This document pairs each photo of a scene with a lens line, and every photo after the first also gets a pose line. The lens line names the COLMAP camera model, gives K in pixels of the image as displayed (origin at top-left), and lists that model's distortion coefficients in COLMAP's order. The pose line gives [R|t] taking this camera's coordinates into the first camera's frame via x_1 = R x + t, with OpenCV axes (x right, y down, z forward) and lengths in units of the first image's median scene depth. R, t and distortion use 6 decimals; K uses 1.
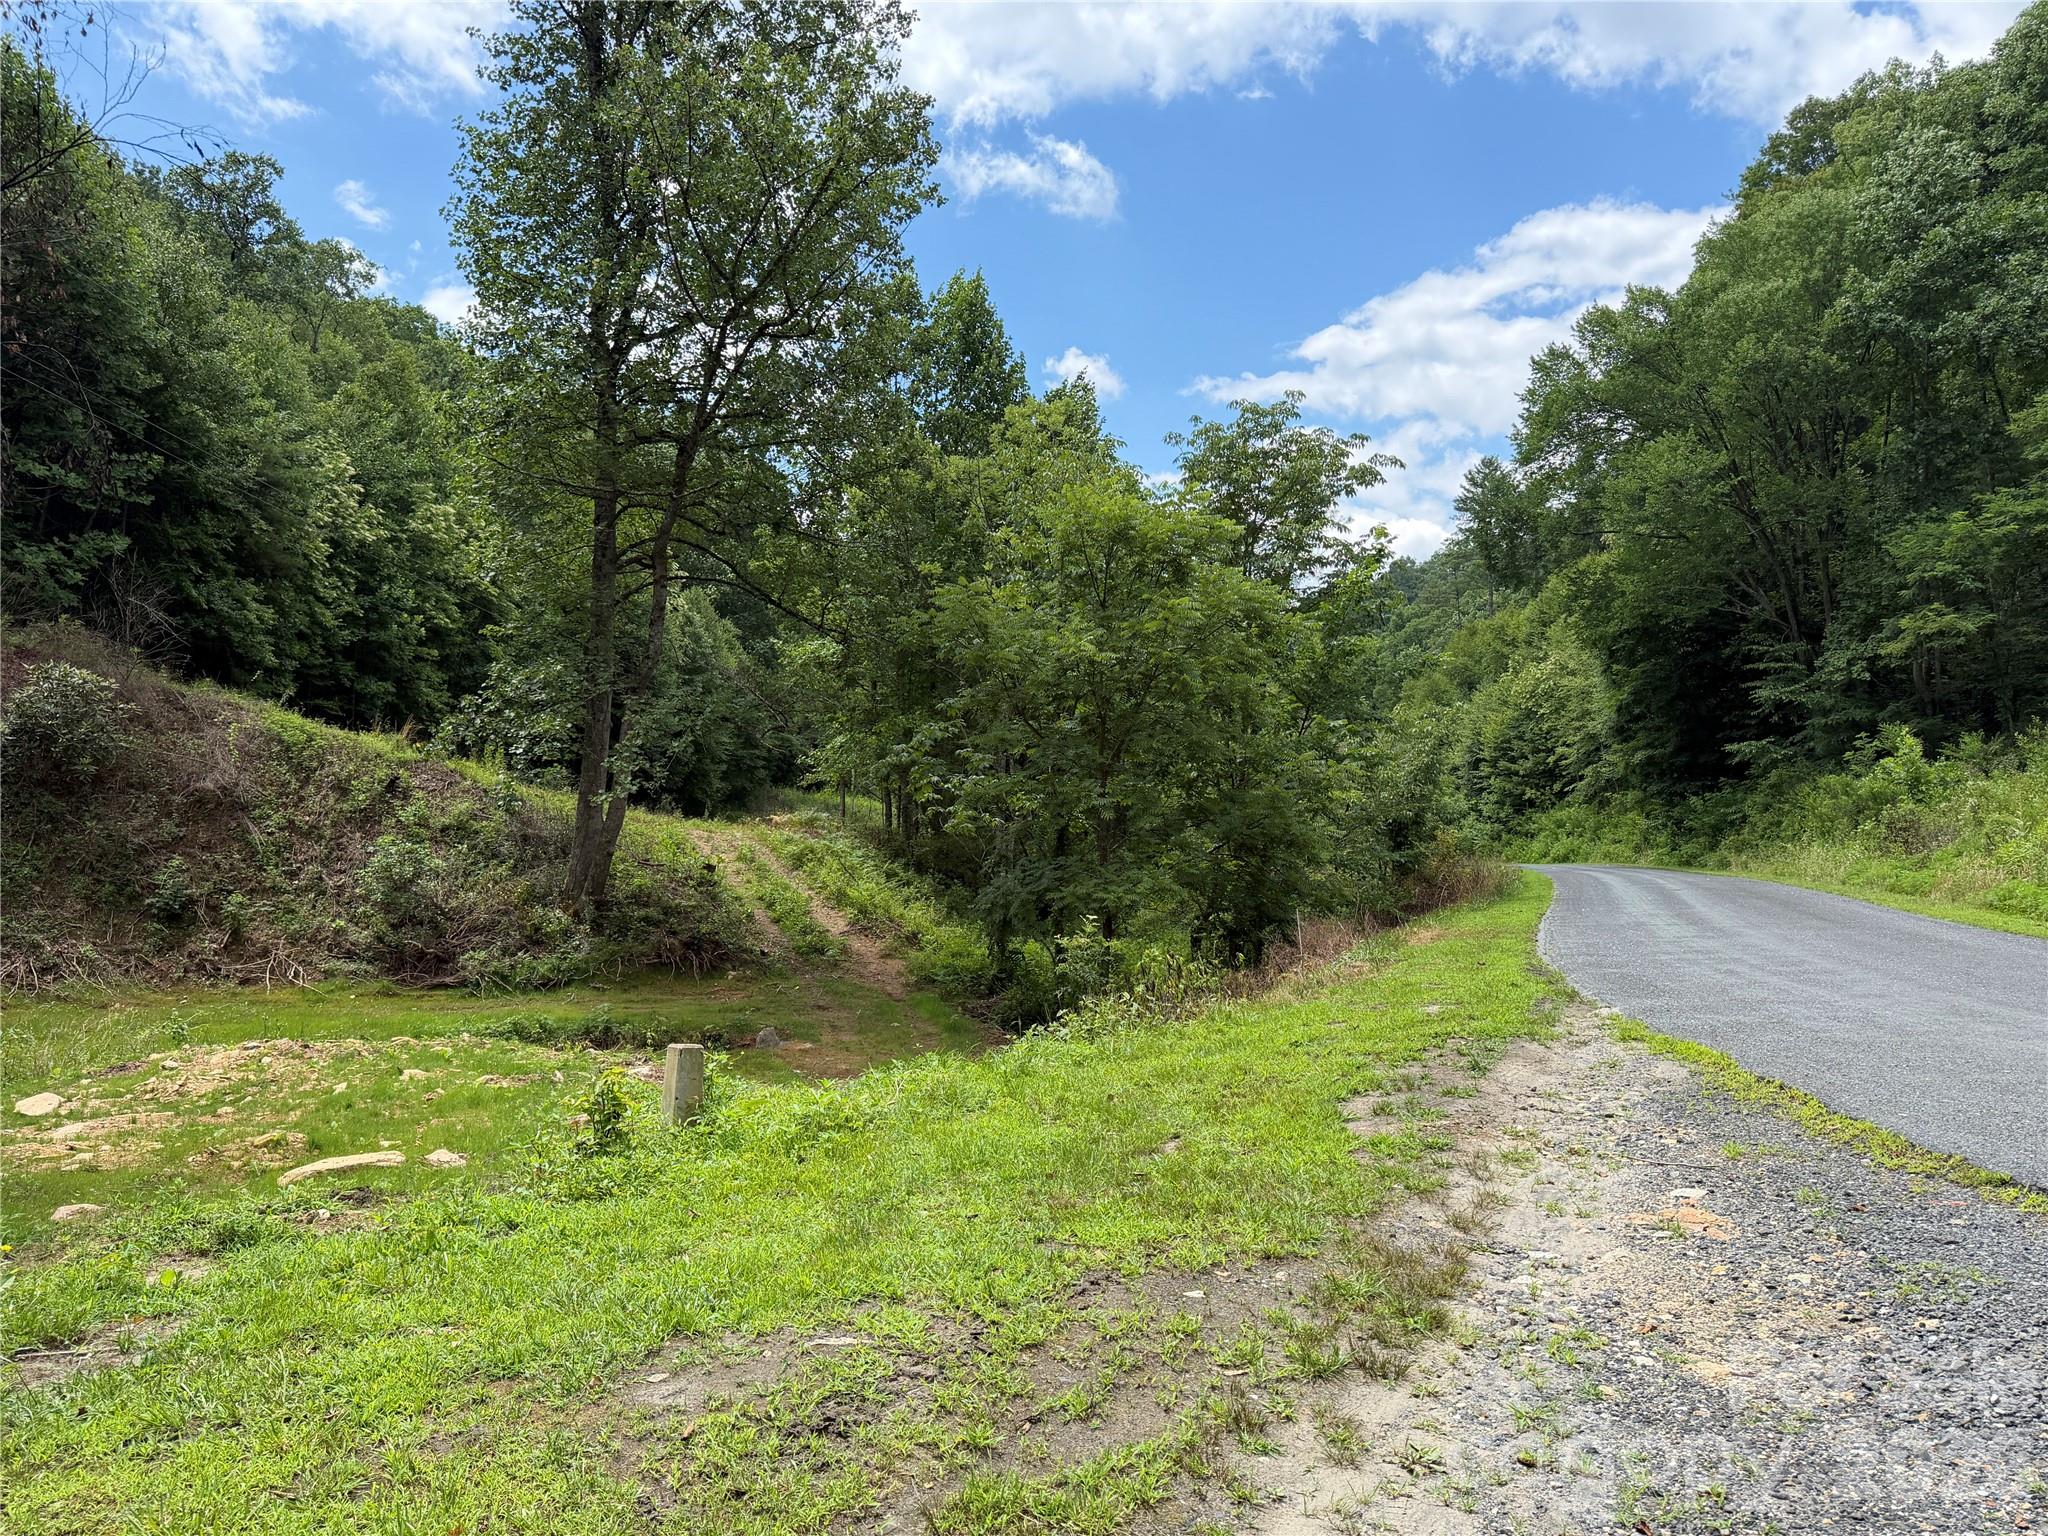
lens RADIAL K [[1468.3, 0, 1024.0], [0, 1468.3, 768.0], [0, 0, 1]] dist [0.004425, -0.068792]
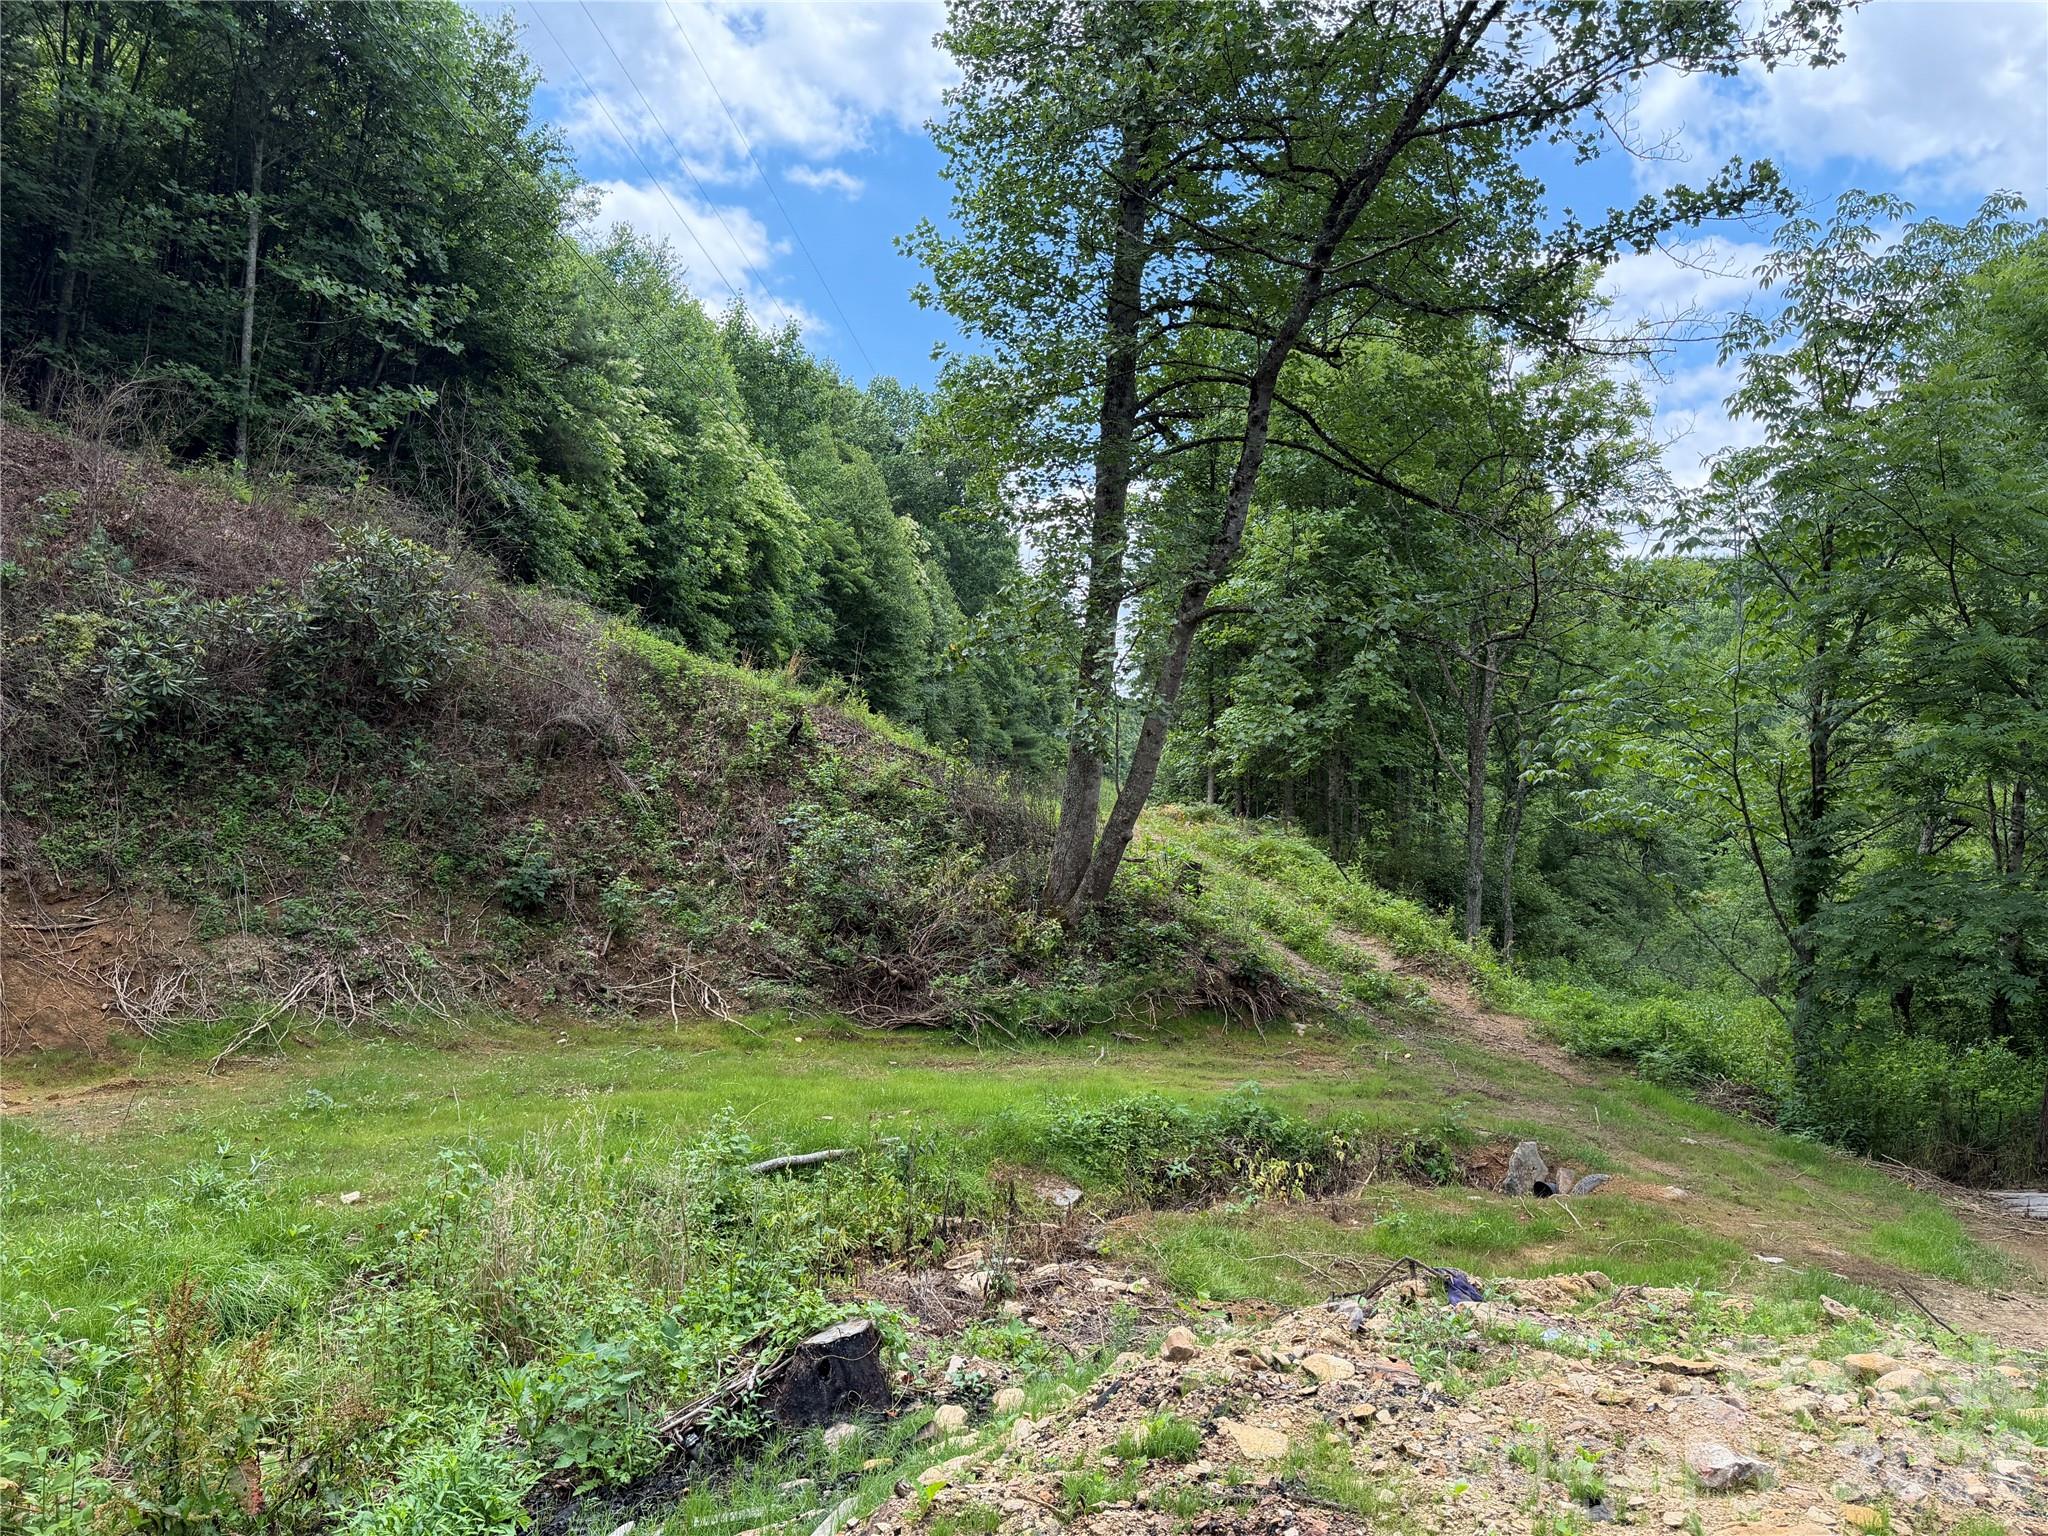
lens RADIAL K [[1509.1, 0, 1020.7], [0, 1509.1, 747.5], [0, 0, 1]] dist [0.133236, -0.436903]
pose [[0.994757, 0.031573, -0.097271, -0.273572], [-0.033690, 0.999228, -0.020193, 0.032595], [0.096558, 0.023364, 0.995053, 0.300752]]
